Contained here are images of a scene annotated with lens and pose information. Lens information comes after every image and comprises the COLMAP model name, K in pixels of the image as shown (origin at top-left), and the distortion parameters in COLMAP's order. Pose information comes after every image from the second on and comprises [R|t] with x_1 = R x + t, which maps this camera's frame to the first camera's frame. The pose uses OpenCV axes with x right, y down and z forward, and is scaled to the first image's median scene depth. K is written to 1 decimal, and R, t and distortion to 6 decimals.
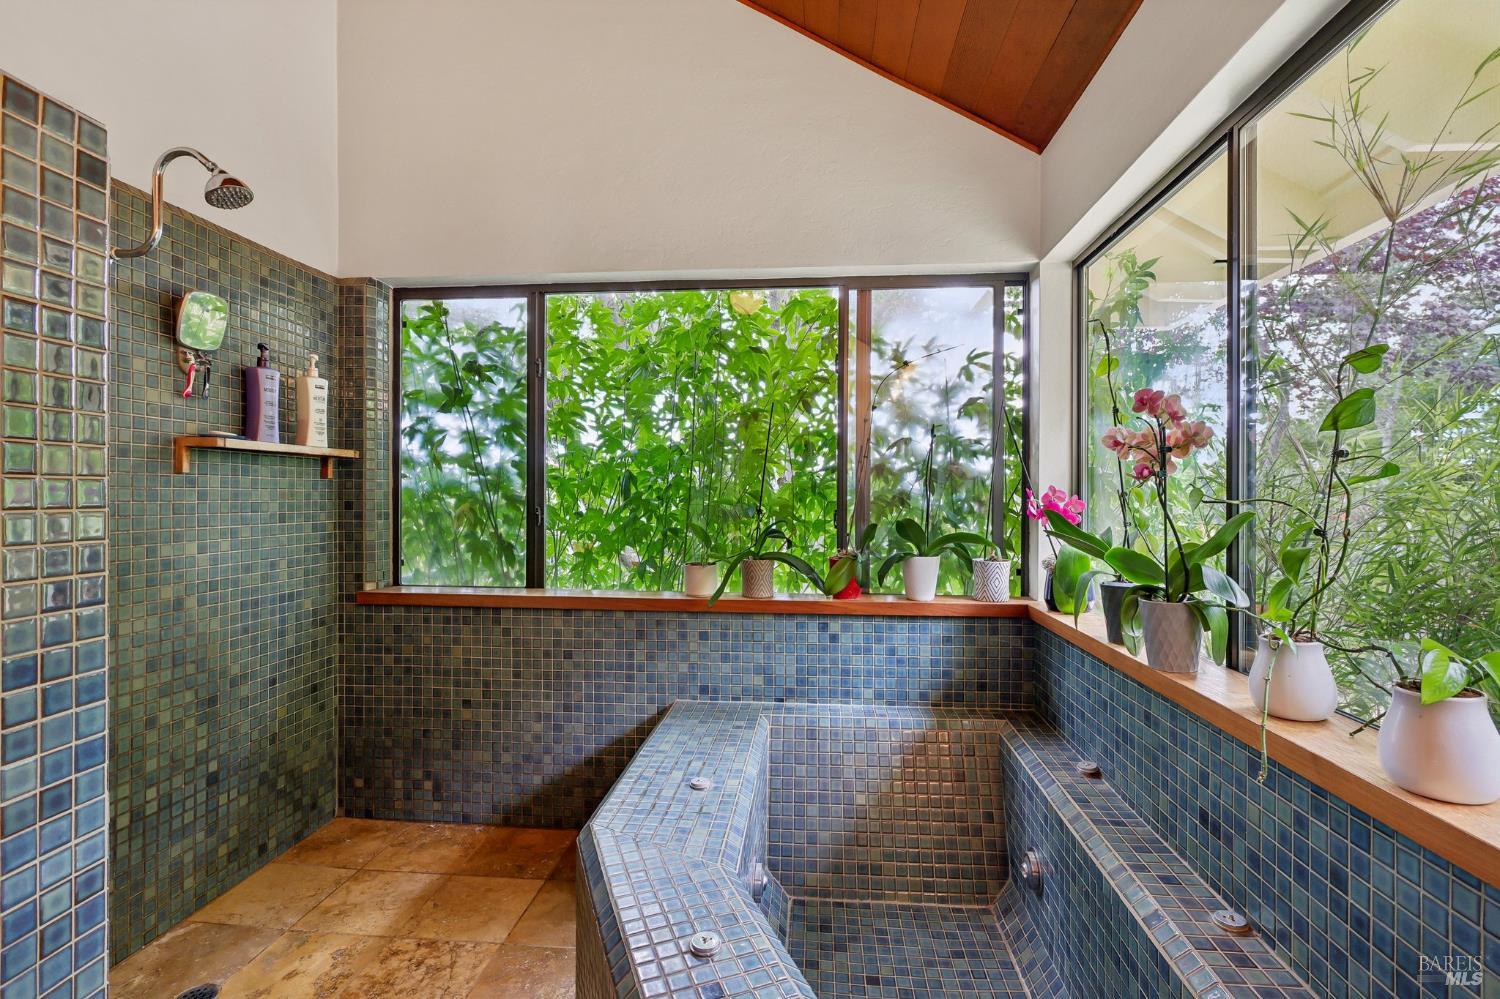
lens RADIAL K [[693.9, 0, 750.5], [0, 693.9, 494.7], [0, 0, 1]] dist [-0.001661, -0.000458]
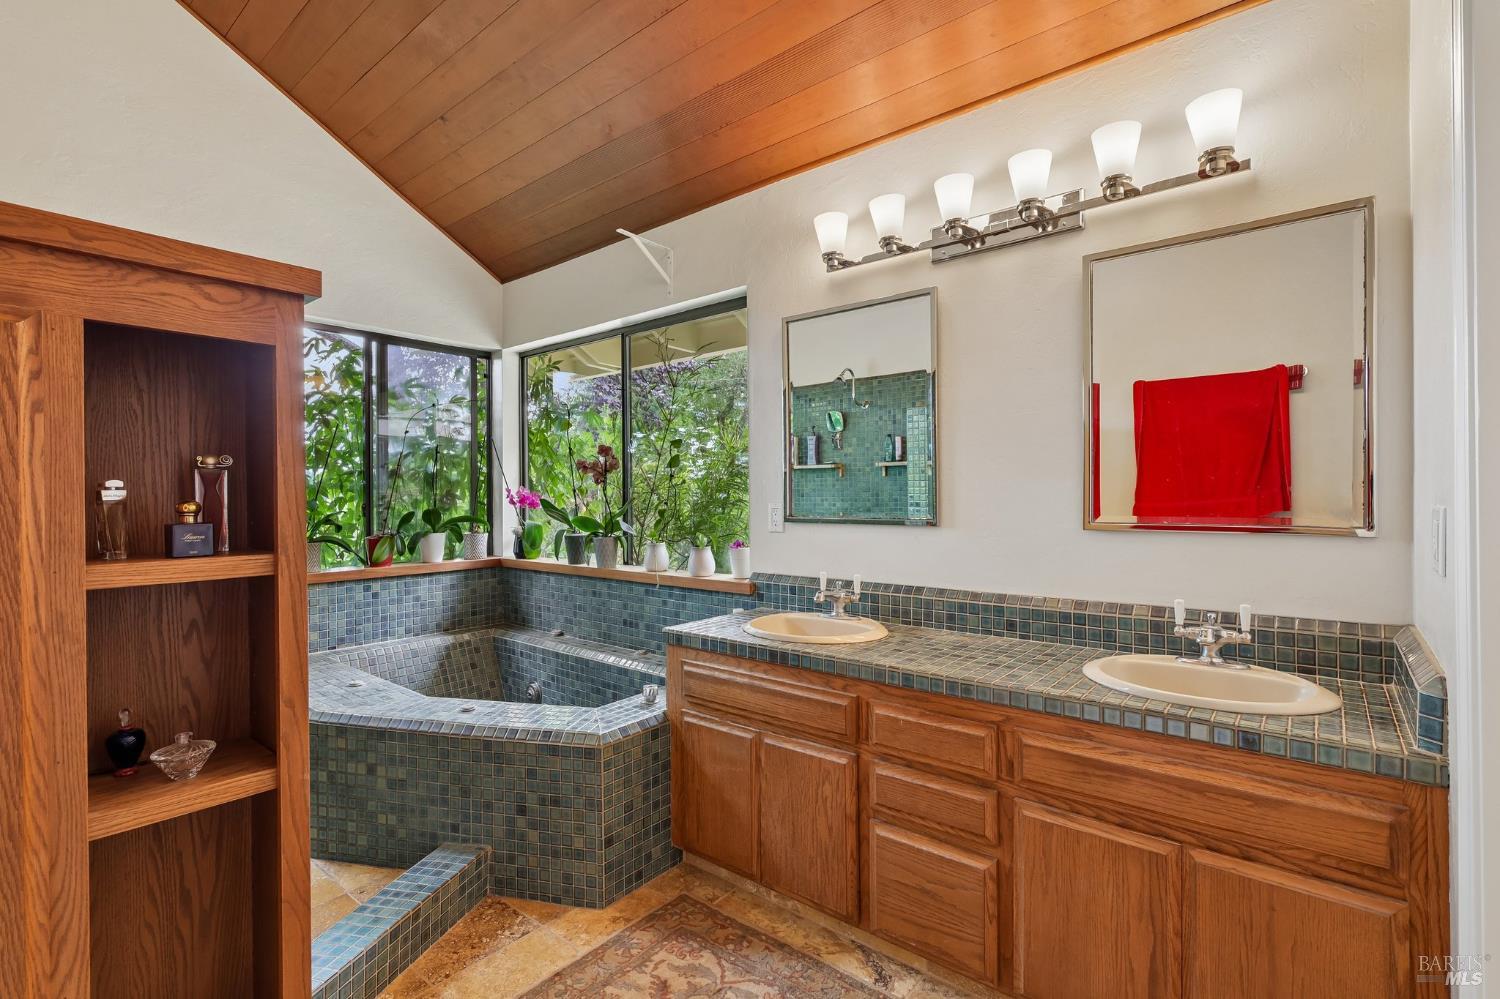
lens RADIAL K [[693.9, 0, 750.5], [0, 693.9, 494.7], [0, 0, 1]] dist [-0.001661, -0.000458]
pose [[0.558731, -0.006792, 0.829321, -0.617313], [0.009292, 0.999955, 0.001930, 0.009898], [-0.829297, 0.006628, 0.558769, -0.402691]]
